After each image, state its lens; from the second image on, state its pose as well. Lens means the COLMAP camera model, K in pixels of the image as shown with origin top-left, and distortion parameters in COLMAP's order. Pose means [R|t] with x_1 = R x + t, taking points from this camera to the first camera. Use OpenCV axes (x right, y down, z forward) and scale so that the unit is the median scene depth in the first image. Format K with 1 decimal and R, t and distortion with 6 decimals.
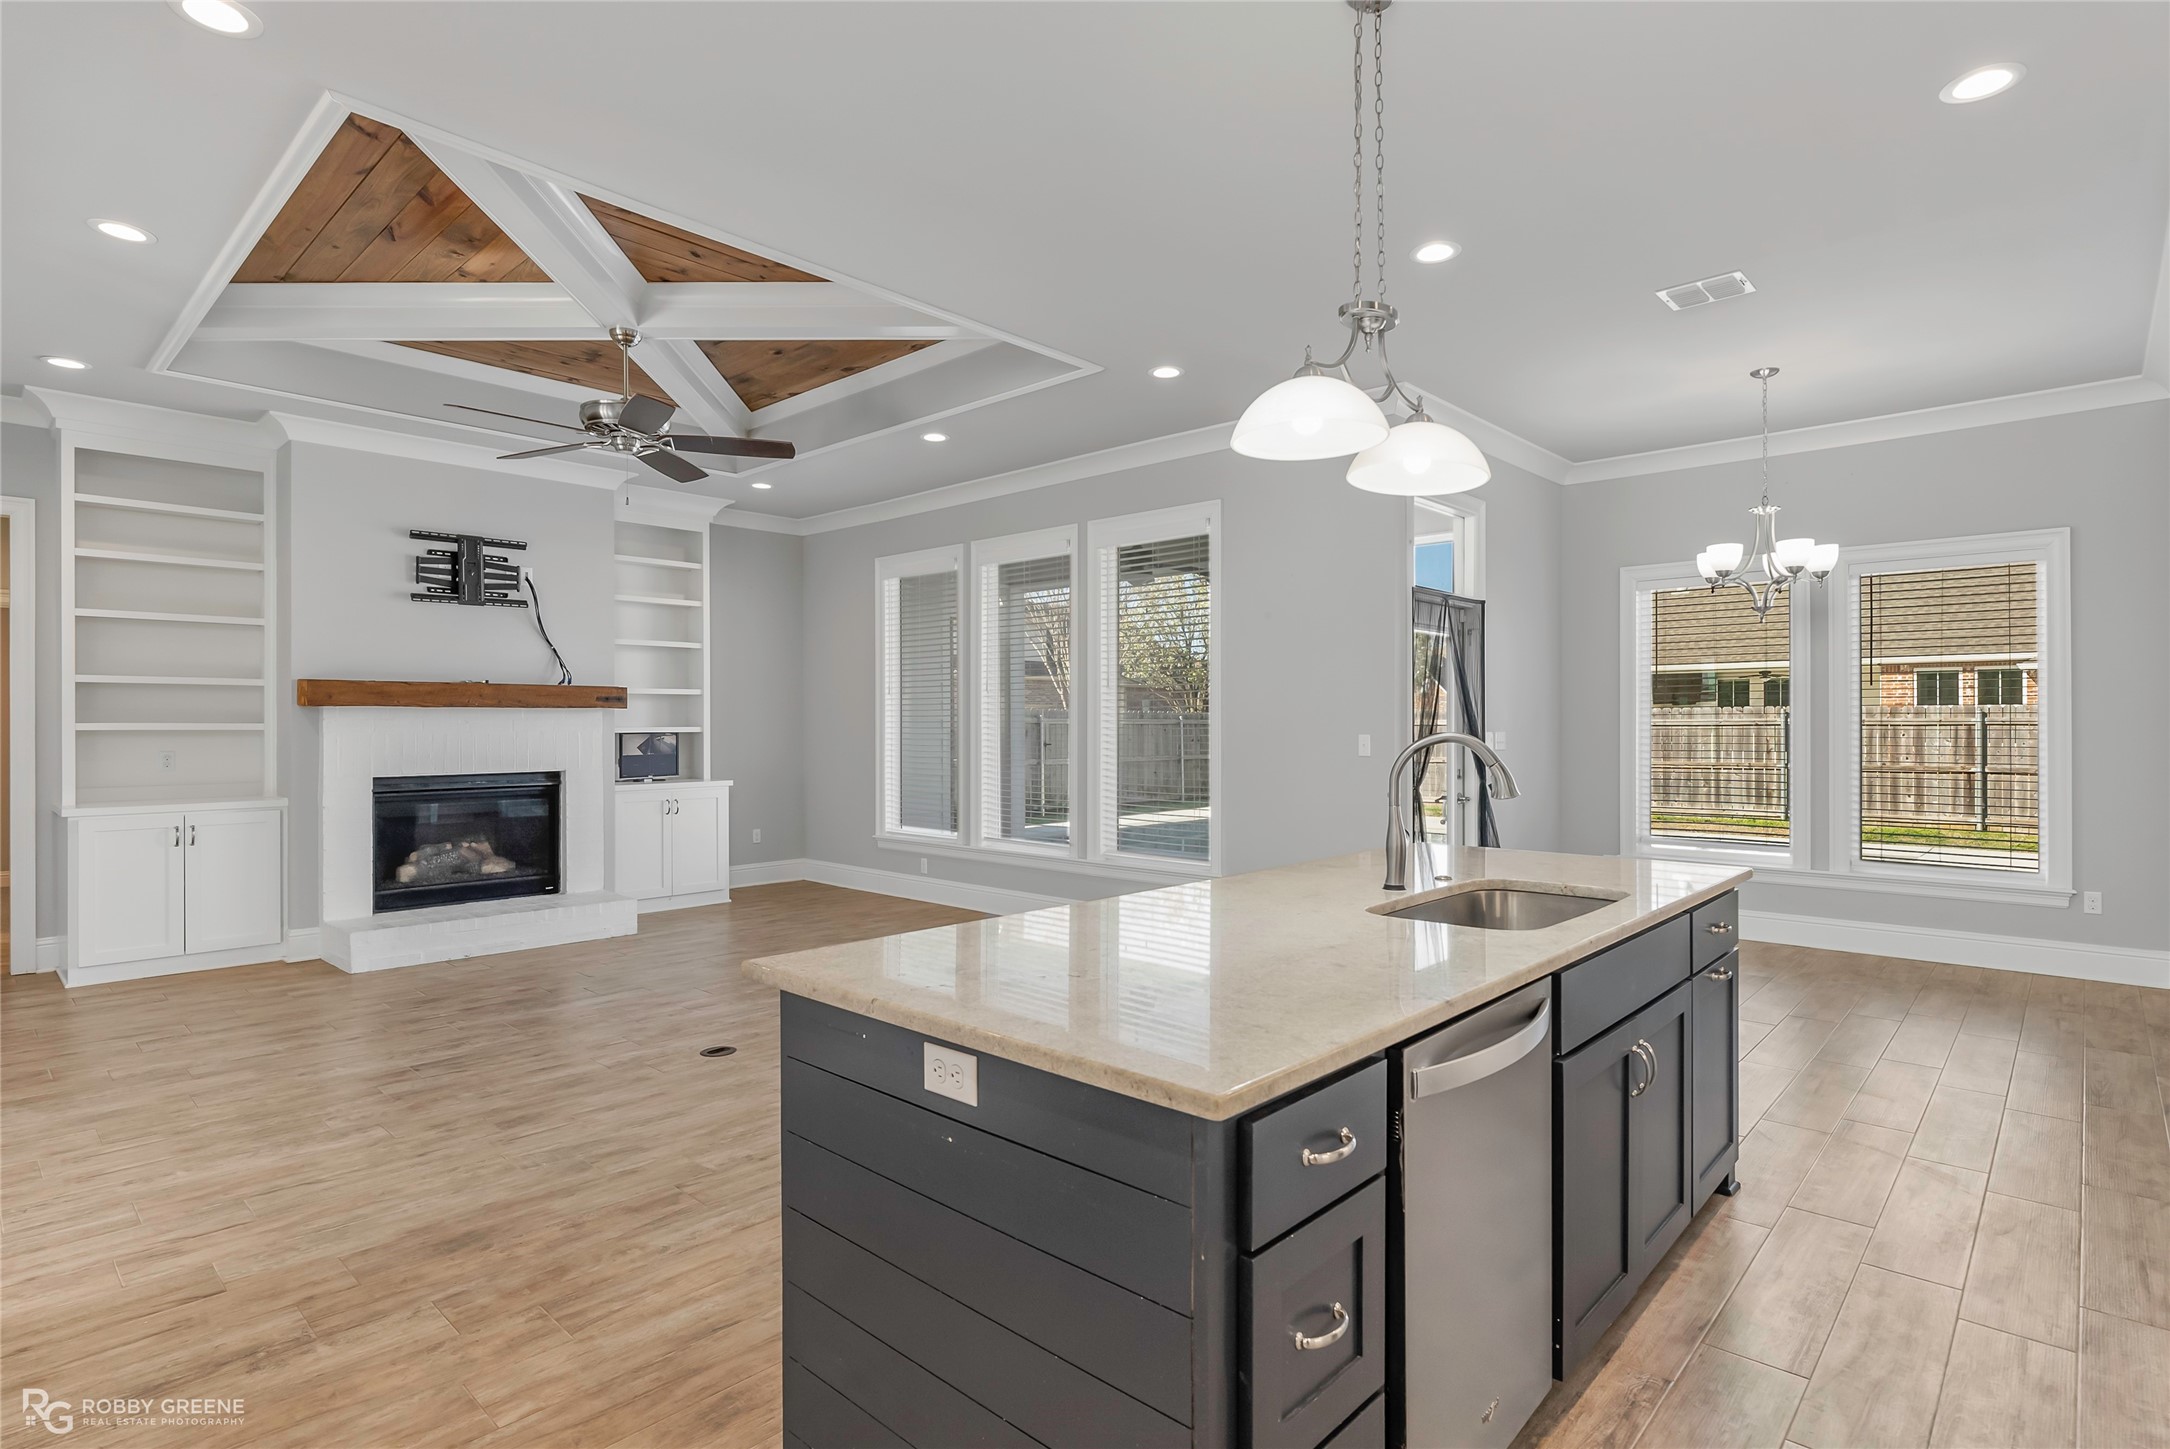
lens RADIAL K [[1086.1, 0, 1085.0], [0, 1086.1, 724.5], [0, 0, 1]] dist [-0.000522, -0.000083]
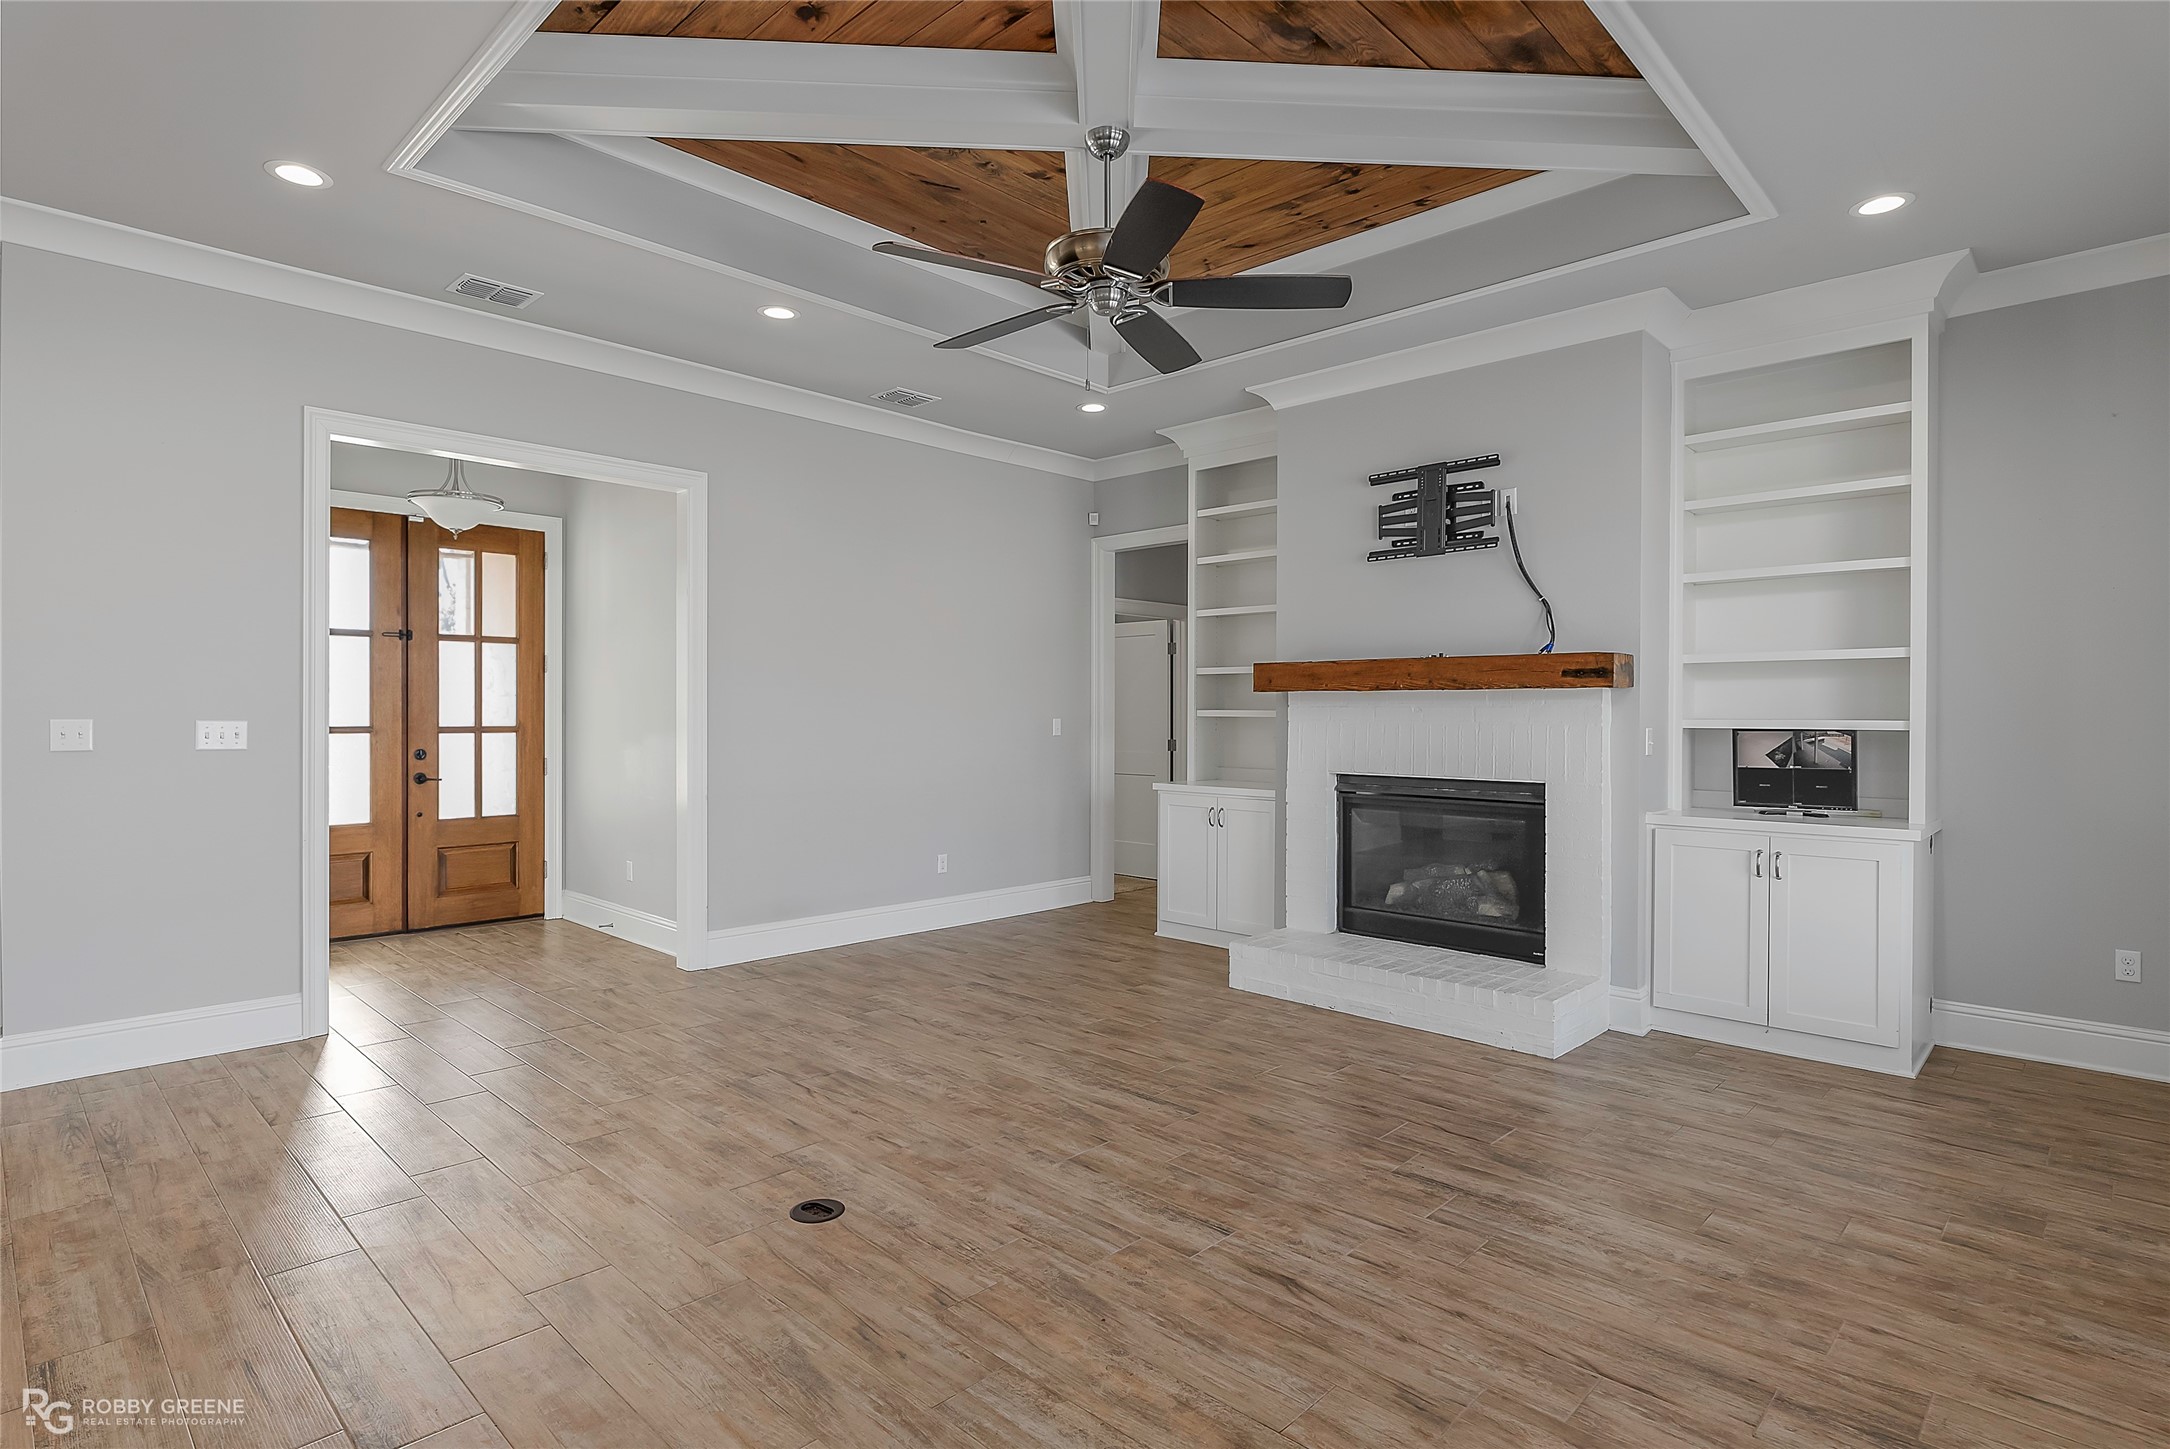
lens RADIAL K [[1105.7, 0, 1090.4], [0, 1105.7, 717.1], [0, 0, 1]] dist [-0.004483, 0.000061]
pose [[-0.015231, 0.005718, -0.999868, 0.218795], [-0.005961, 0.999965, 0.005809, 0.000024], [0.999866, 0.006049, -0.015196, 0.798709]]
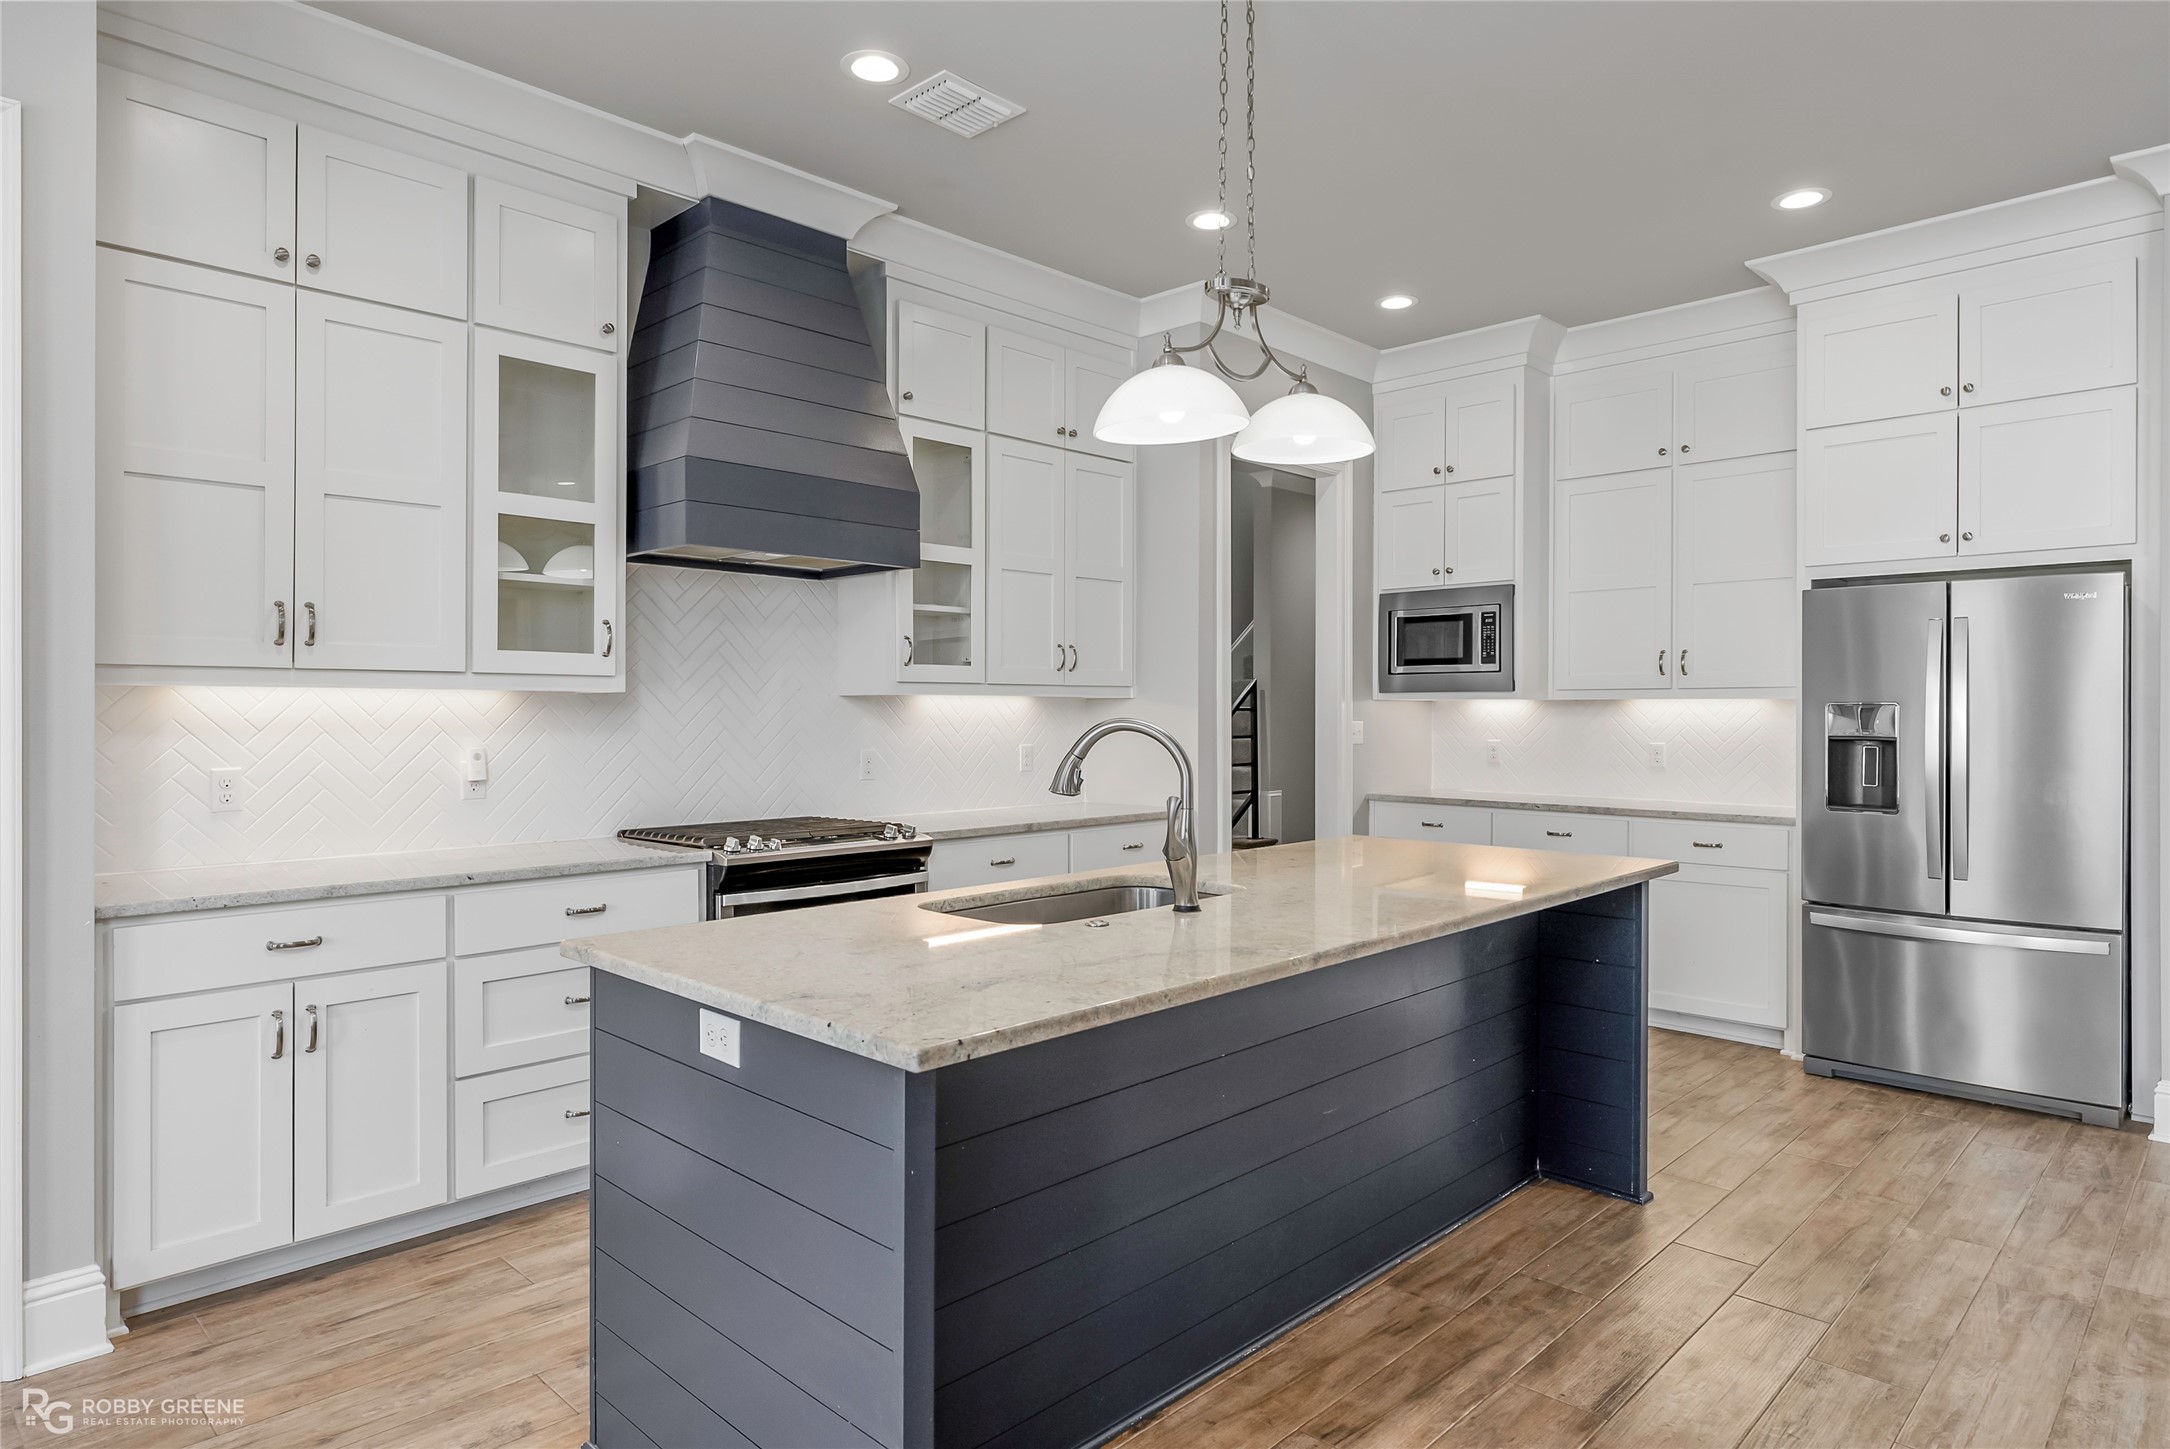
lens RADIAL K [[1241.7, 0, 1091.5], [0, 1241.7, 713.5], [0, 0, 1]] dist [-0.005416, 0.000822]
pose [[-0.999784, -0.000529, 0.020764, 0.141412], [-0.000454, 0.999993, 0.003624, 0.000294], [-0.020766, 0.003613, -0.999778, 0.812820]]
